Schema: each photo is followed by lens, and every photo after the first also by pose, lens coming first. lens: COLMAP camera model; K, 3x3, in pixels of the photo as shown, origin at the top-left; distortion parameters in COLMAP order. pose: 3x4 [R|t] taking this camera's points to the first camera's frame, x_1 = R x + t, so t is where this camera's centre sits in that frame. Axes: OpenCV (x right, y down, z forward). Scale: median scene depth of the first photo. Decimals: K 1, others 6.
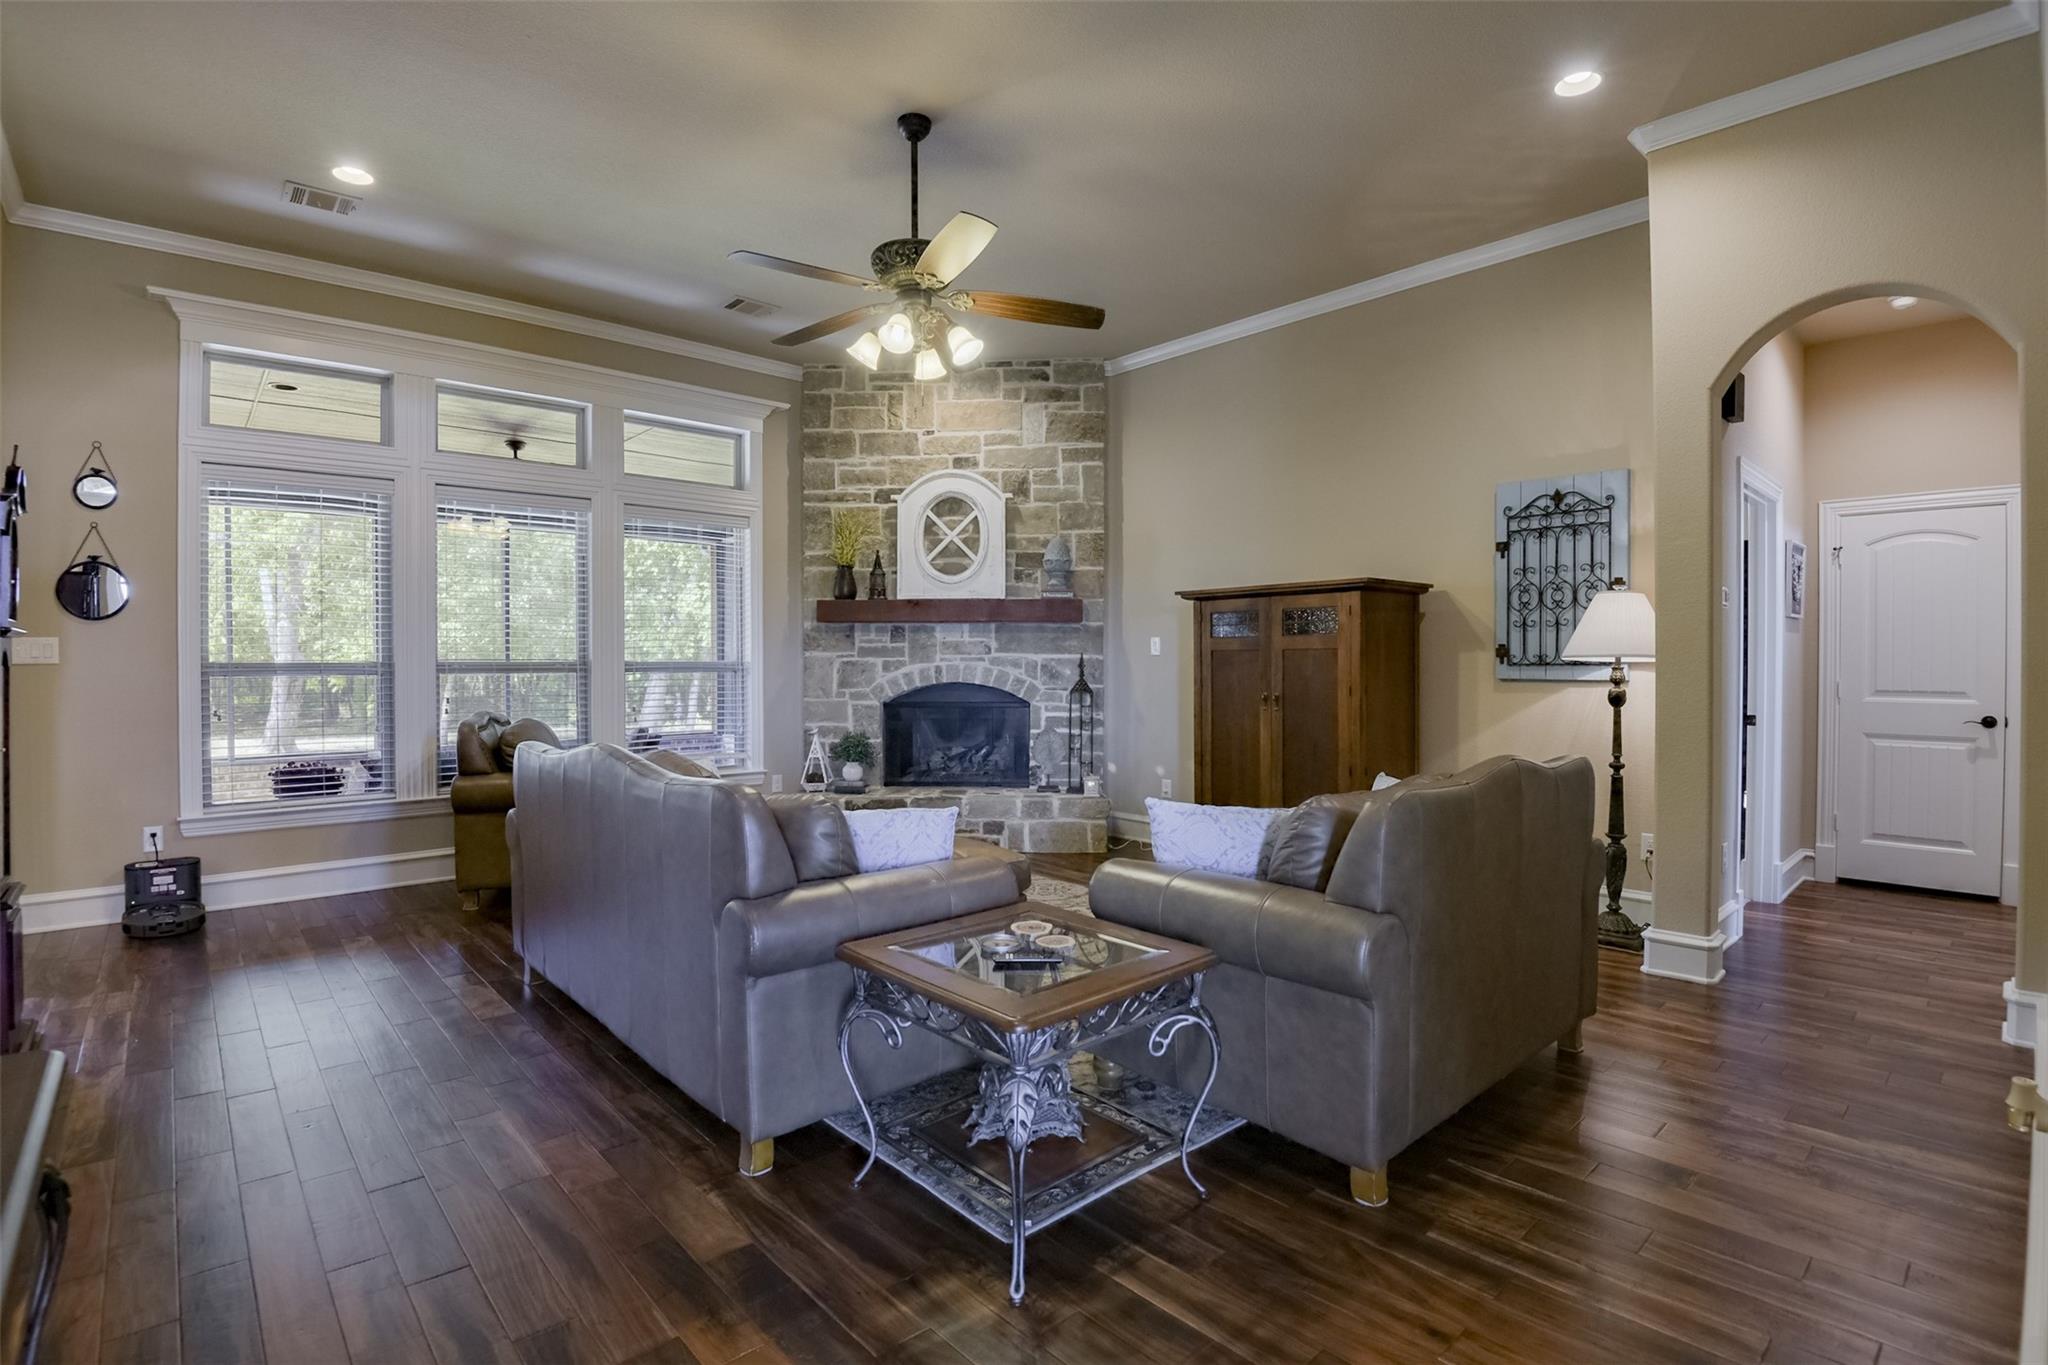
lens RADIAL K [[951.7, 0, 1056.4], [0, 951.7, 675.1], [0, 0, 1]] dist [-0.002378, -0.000547]
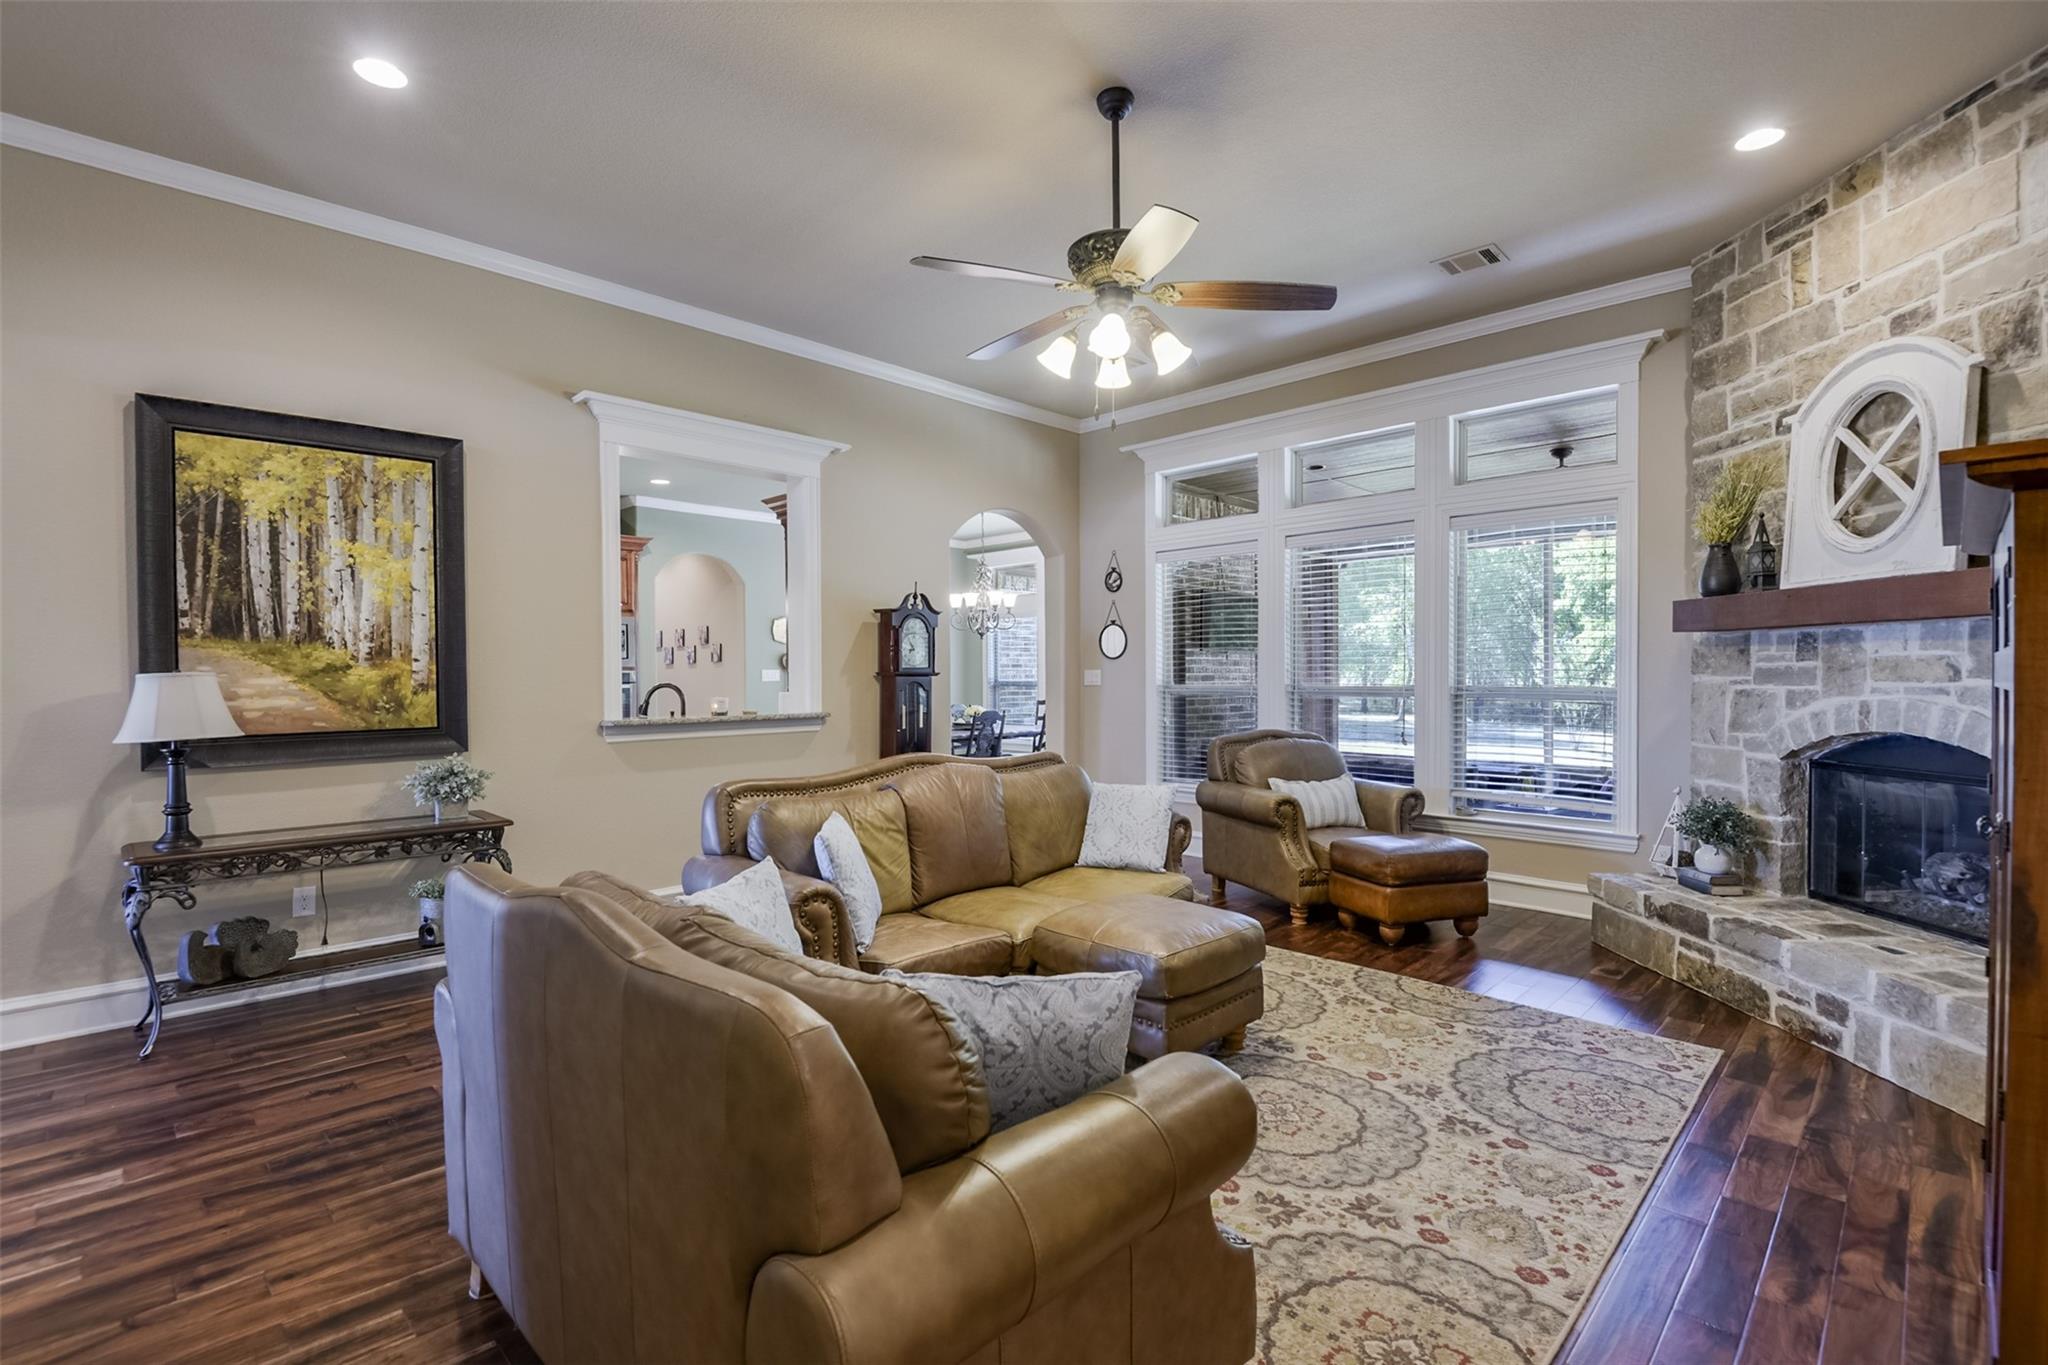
lens RADIAL K [[940.9, 0, 977.5], [0, 940.9, 698.0], [0, 0, 1]] dist [-0.060435, 0.009074]
pose [[0.018163, 0.027009, -0.999470, 0.391246], [-0.005789, 0.999621, 0.026908, -0.022908], [0.999818, 0.005297, 0.018312, 0.471756]]
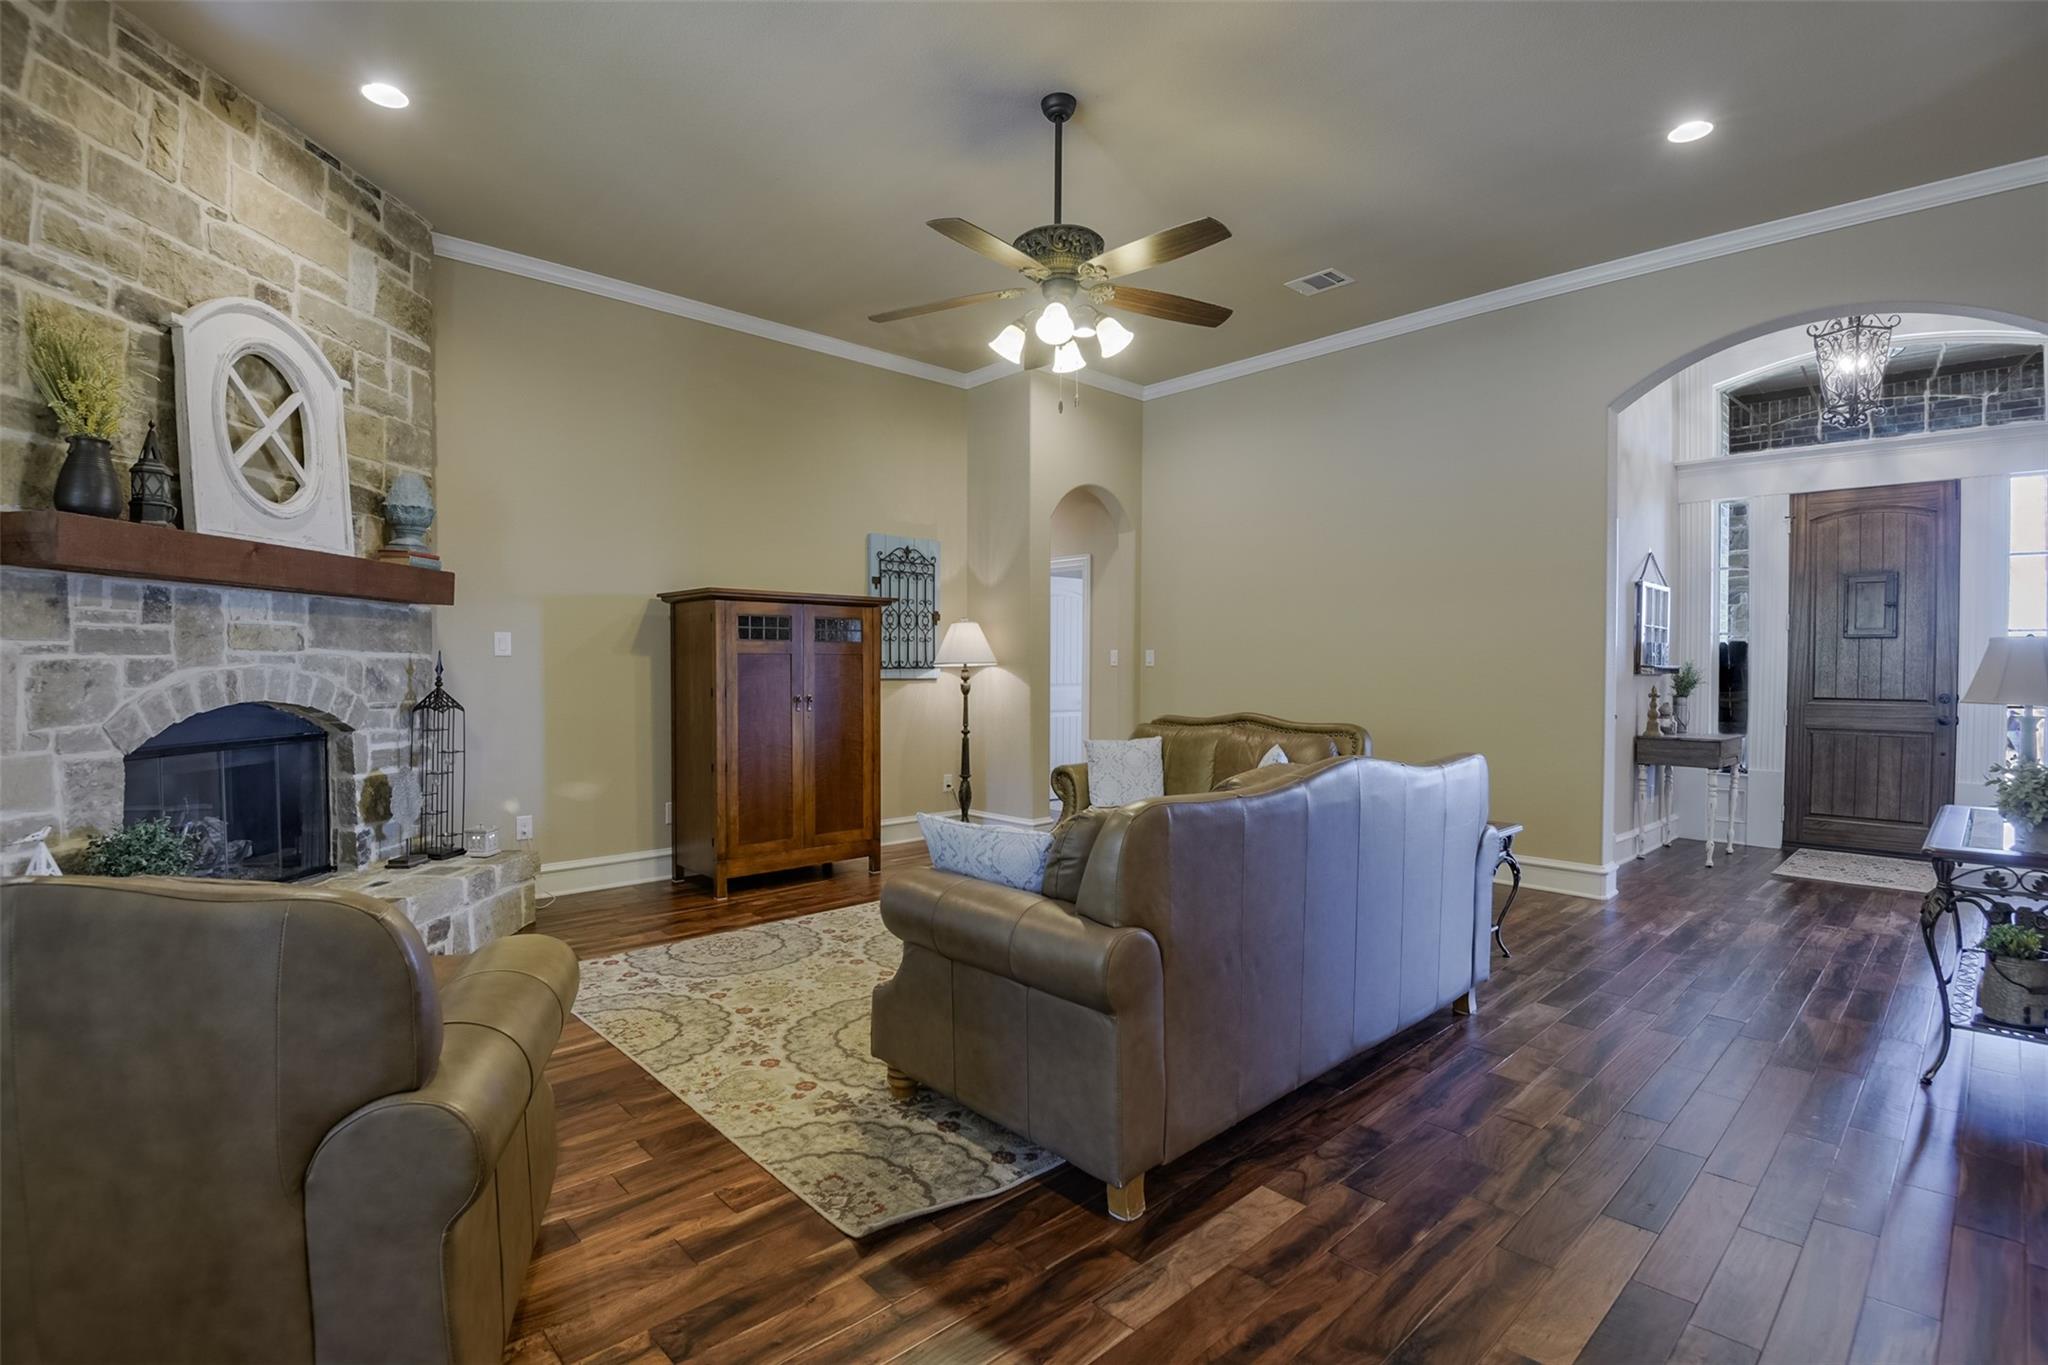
lens RADIAL K [[950.4, 0, 993.6], [0, 950.4, 690.6], [0, 0, 1]] dist [-0.048973, -0.001031]
pose [[0.011375, -0.024405, 0.999637, -0.619101], [0.010628, 0.999649, 0.024284, -0.007048], [-0.999879, 0.010348, 0.011630, 0.582692]]
